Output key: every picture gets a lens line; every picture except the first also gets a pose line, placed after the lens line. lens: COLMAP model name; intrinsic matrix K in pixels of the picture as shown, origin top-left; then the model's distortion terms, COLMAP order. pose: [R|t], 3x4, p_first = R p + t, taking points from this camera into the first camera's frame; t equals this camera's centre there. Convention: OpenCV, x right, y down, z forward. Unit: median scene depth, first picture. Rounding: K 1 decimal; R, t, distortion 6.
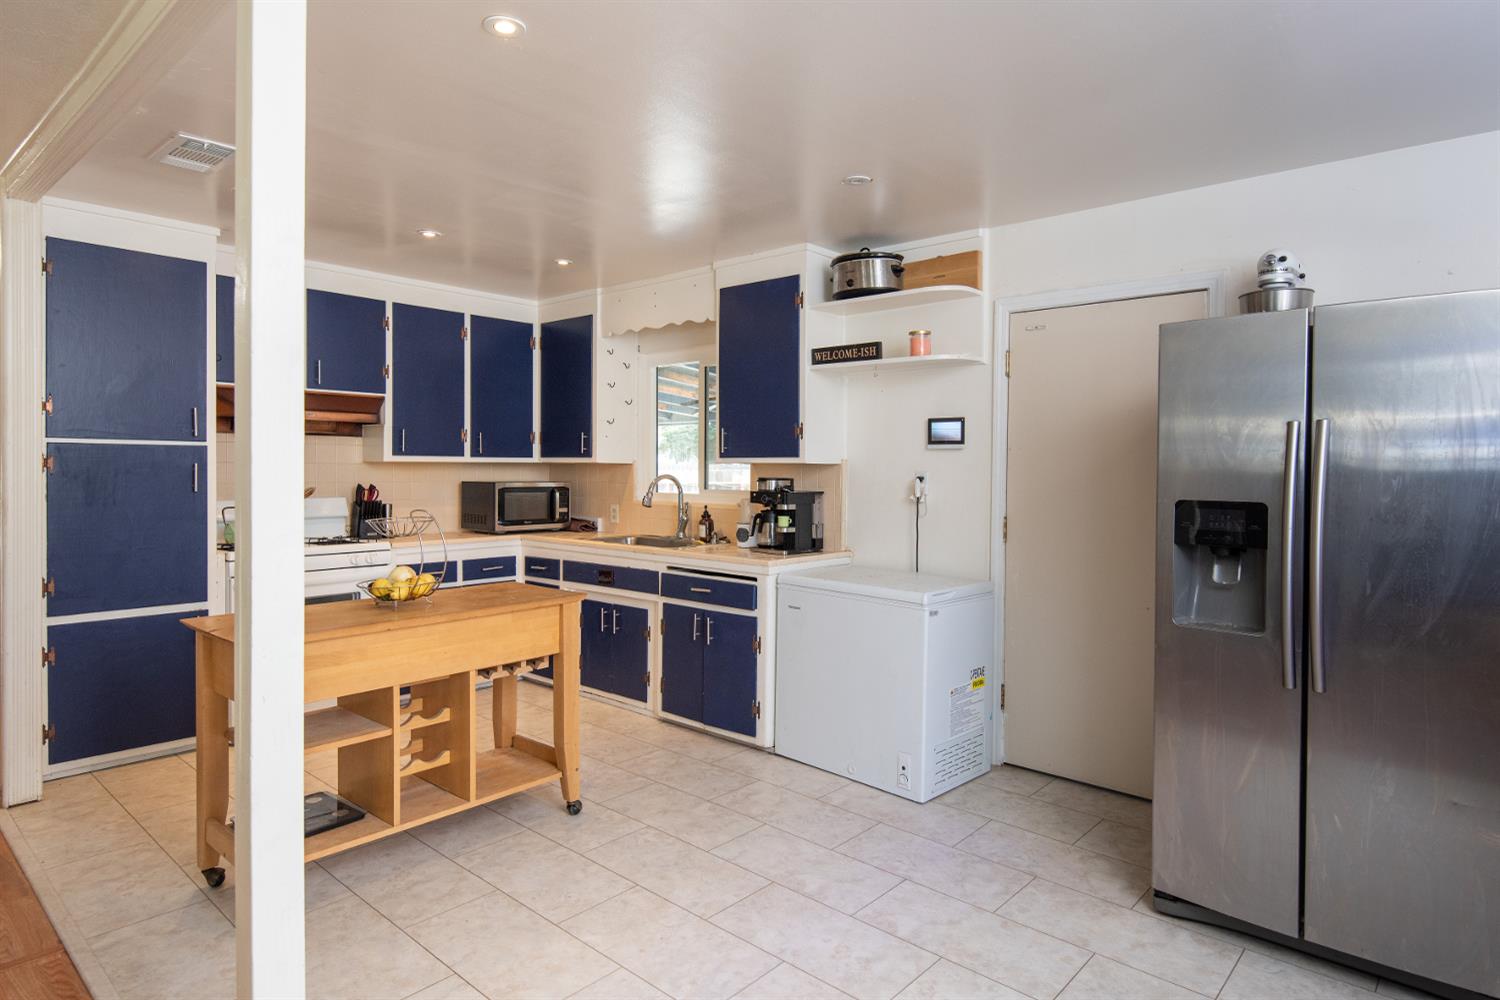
lens RADIAL K [[841.3, 0, 750.0], [0, 841.3, 500.0], [0, 0, 1]] dist [-0.002290, -0.001309]
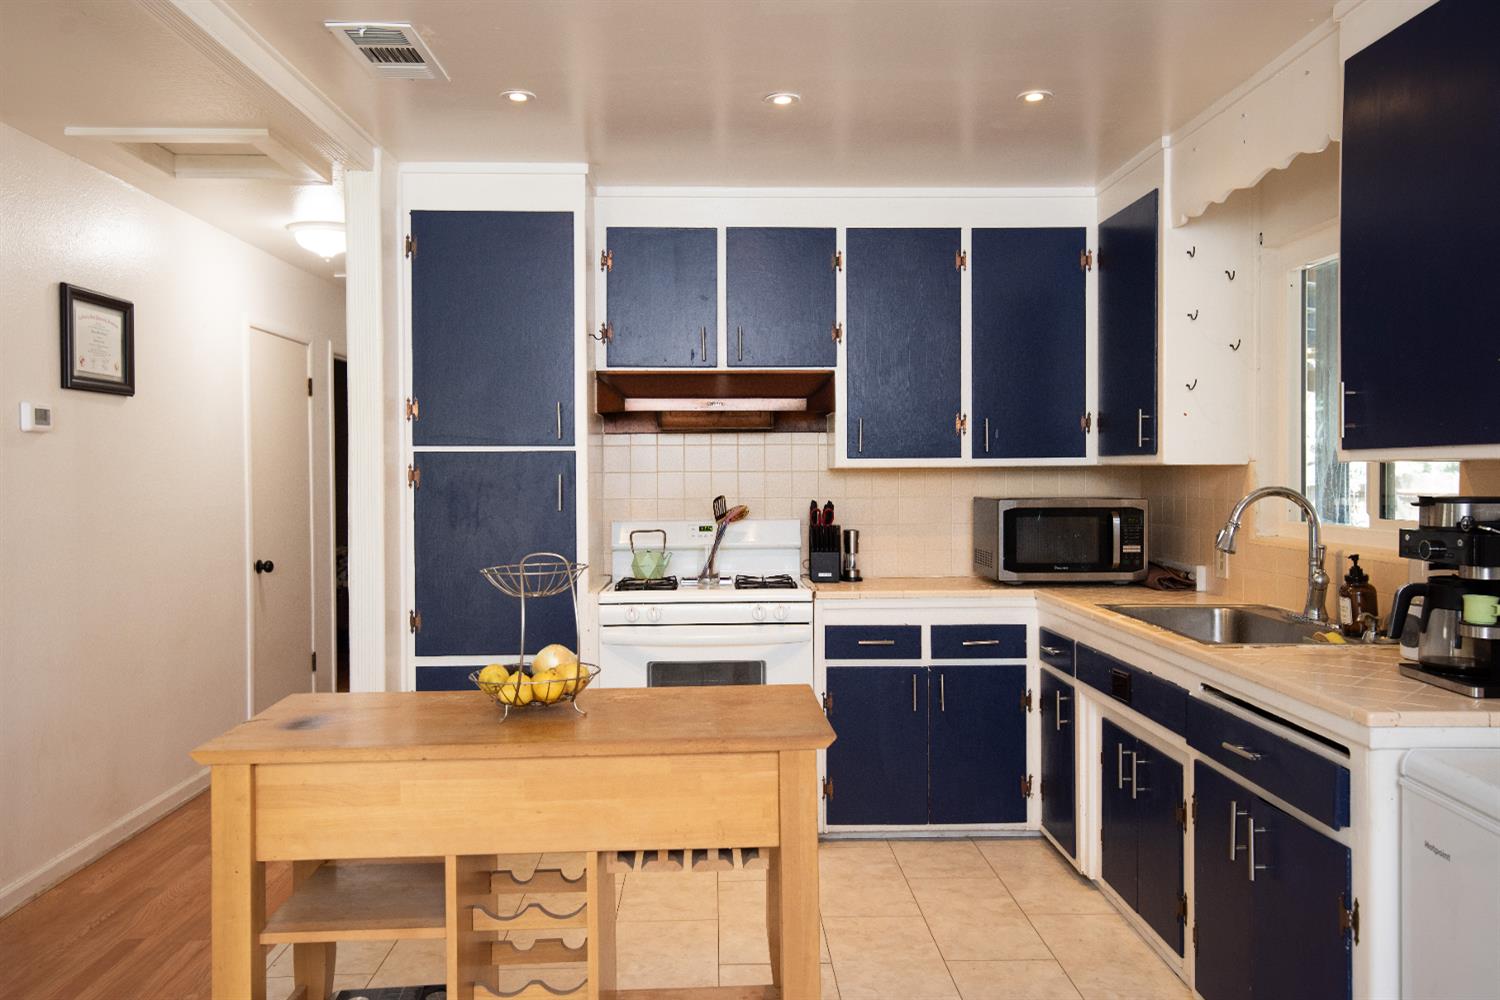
lens RADIAL K [[1104.5, 0, 750.0], [0, 1104.5, 500.0], [0, 0, 1]] dist [0.047455, 0.003315]
pose [[0.688987, 0.008471, -0.724724, 0.156029], [-0.016546, 0.999855, -0.004043, -0.014920], [0.724585, 0.014777, 0.689027, 0.335039]]
